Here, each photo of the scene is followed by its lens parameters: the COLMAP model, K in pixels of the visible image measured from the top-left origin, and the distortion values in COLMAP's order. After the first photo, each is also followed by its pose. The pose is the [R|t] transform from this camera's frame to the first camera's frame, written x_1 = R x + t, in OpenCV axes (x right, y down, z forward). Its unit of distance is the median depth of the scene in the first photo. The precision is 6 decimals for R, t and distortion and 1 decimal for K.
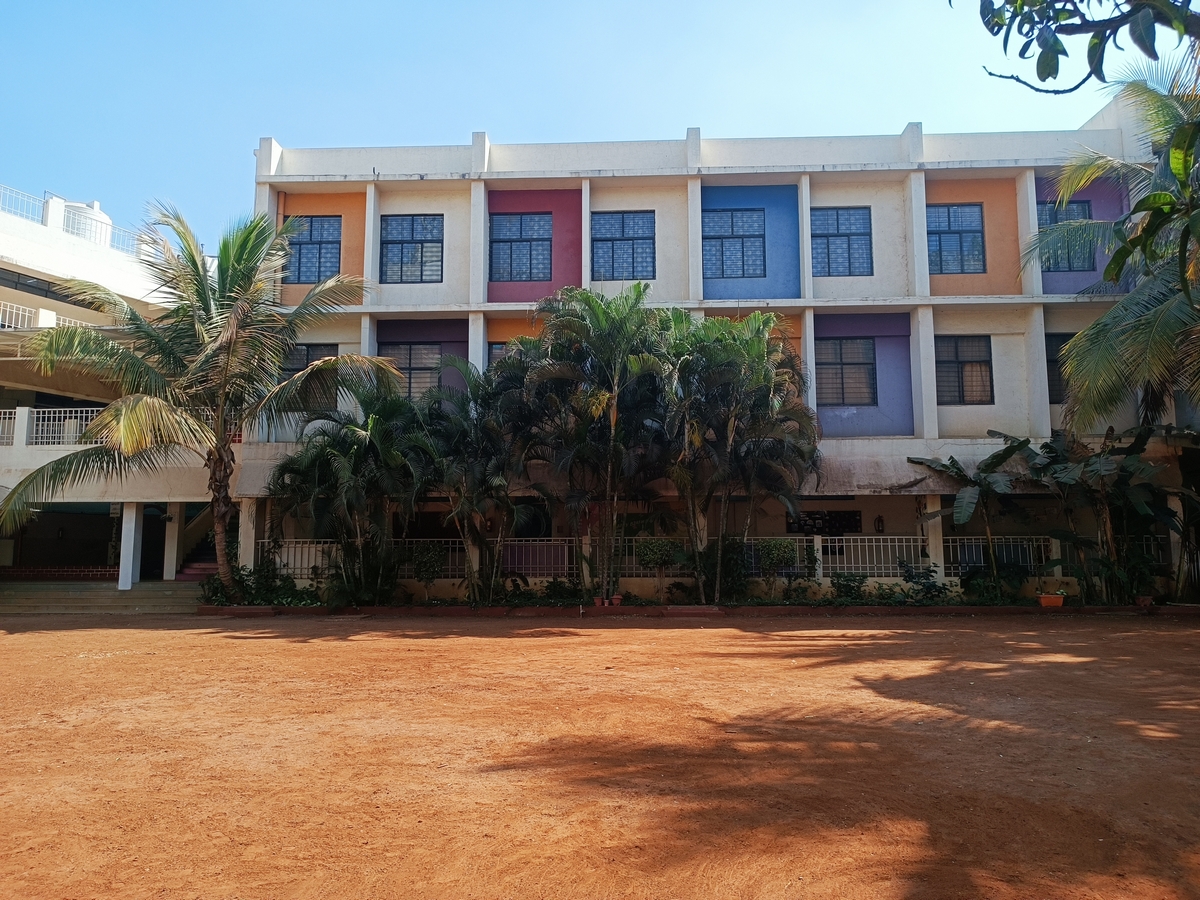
lens RADIAL K [[856.3, 0, 600.0], [0, 856.3, 450.0], [0, 0, 1]] dist [0.026745, -0.029417]
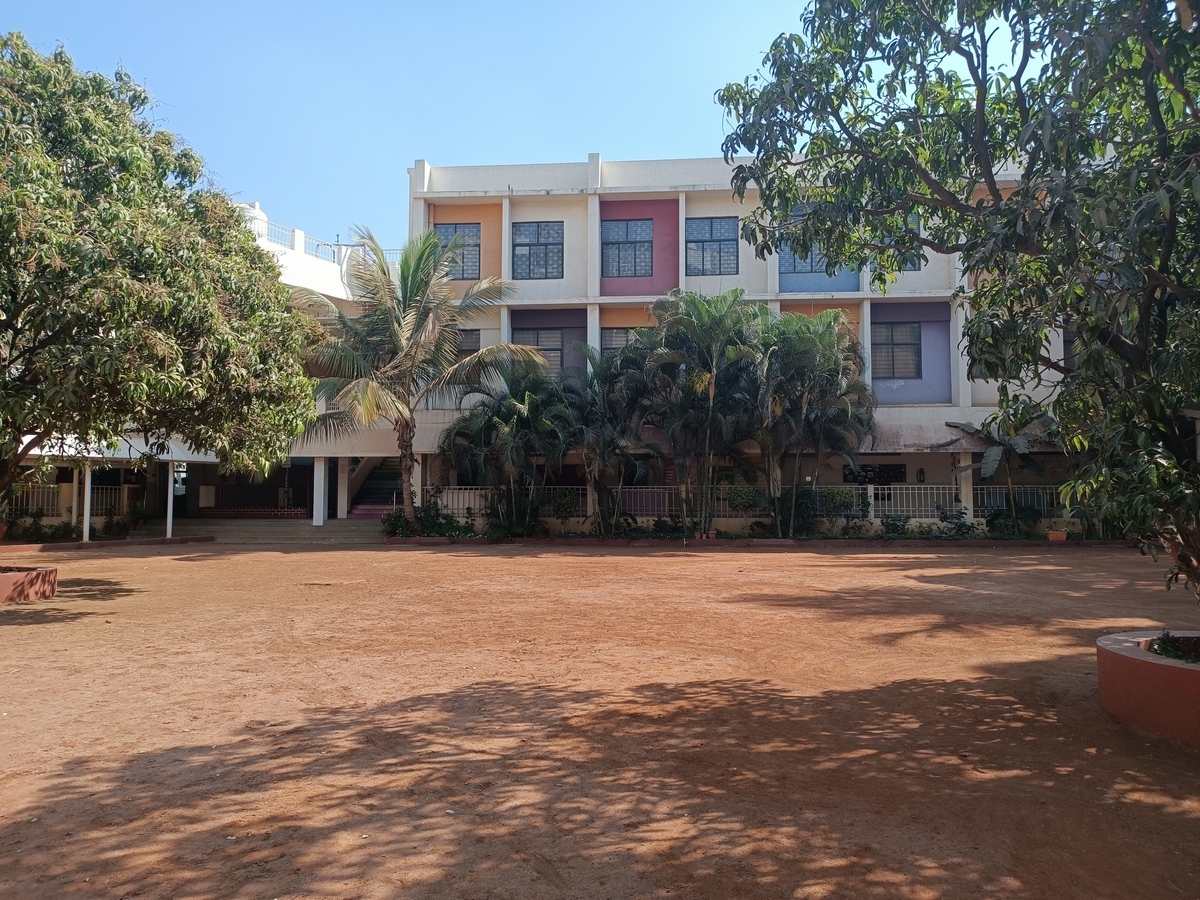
lens RADIAL K [[856.3, 0, 600.0], [0, 856.3, 450.0], [0, 0, 1]] dist [0.026745, -0.029417]
pose [[0.999146, 0.001130, -0.041295, -0.088406], [0.001401, 0.998124, 0.061213, -0.027728], [0.041287, -0.061219, 0.997270, -0.258499]]
